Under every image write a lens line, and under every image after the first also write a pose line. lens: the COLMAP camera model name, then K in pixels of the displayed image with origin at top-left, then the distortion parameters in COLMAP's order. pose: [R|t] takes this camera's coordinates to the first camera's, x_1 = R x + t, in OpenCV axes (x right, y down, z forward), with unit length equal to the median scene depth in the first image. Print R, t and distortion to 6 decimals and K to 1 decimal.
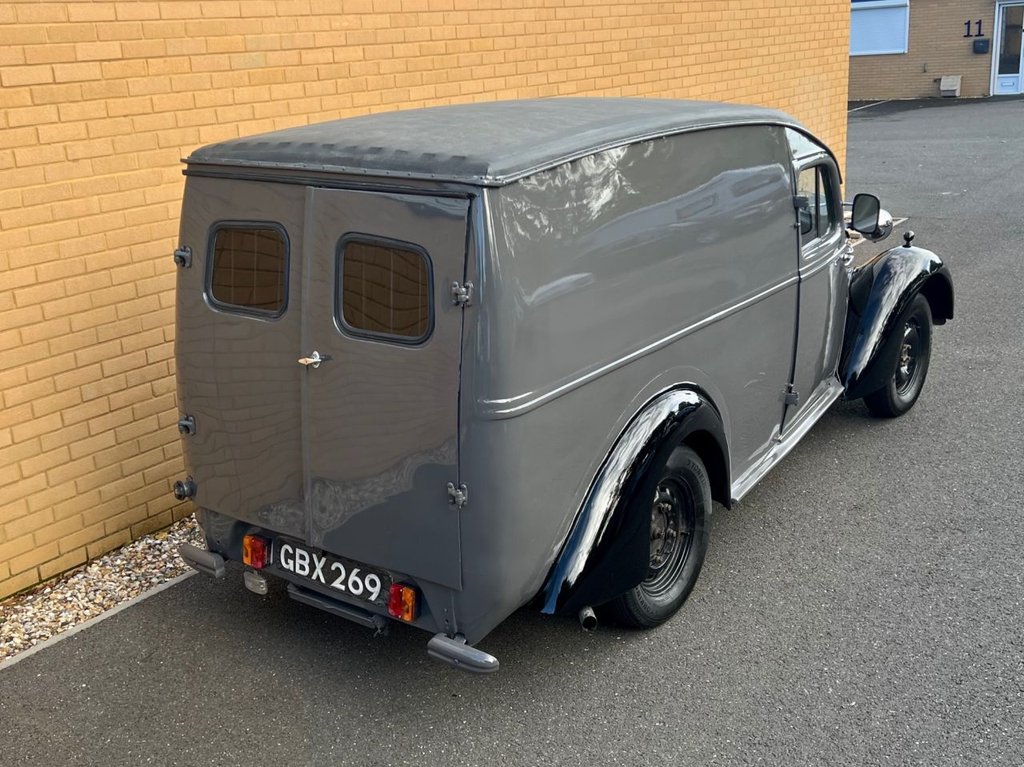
lens RADIAL K [[1119.5, 0, 492.7], [0, 1119.5, 386.5], [0, 0, 1]] dist [0.136083, -0.312278]
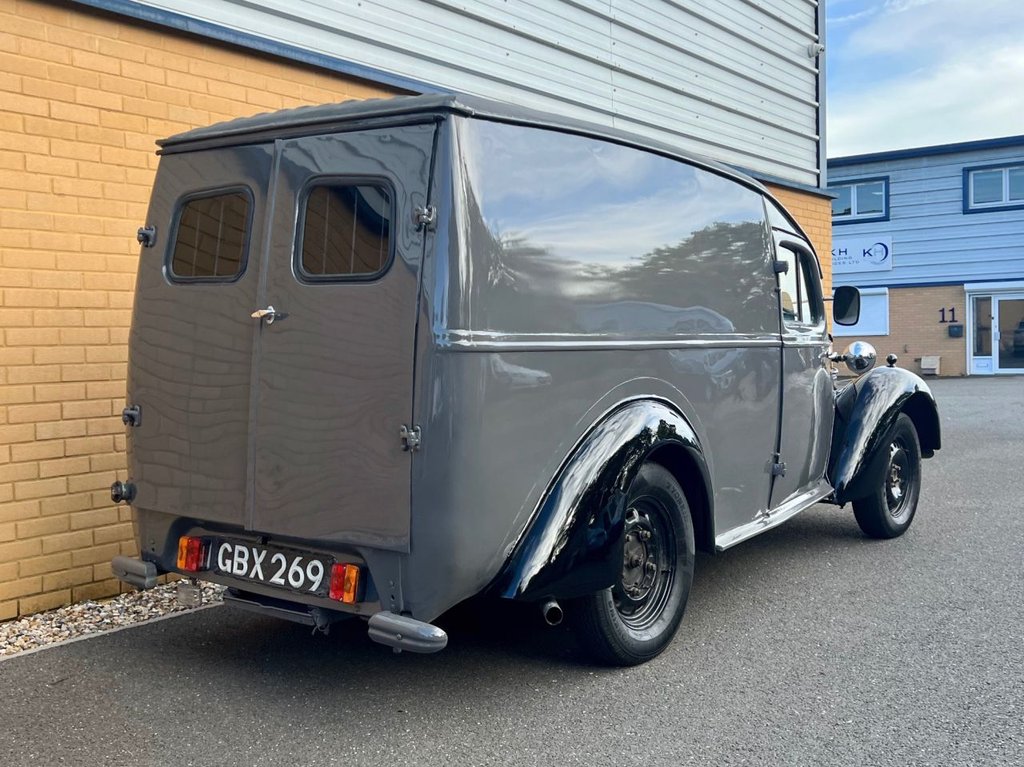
lens RADIAL K [[1073.2, 0, 537.8], [0, 1073.2, 411.3], [0, 0, 1]] dist [0.075362, -0.126305]
pose [[0.999108, 0.035804, 0.022367, 0.040952], [-0.029204, 0.968763, -0.246261, 0.224246], [-0.030486, 0.245388, 0.968945, 0.113654]]
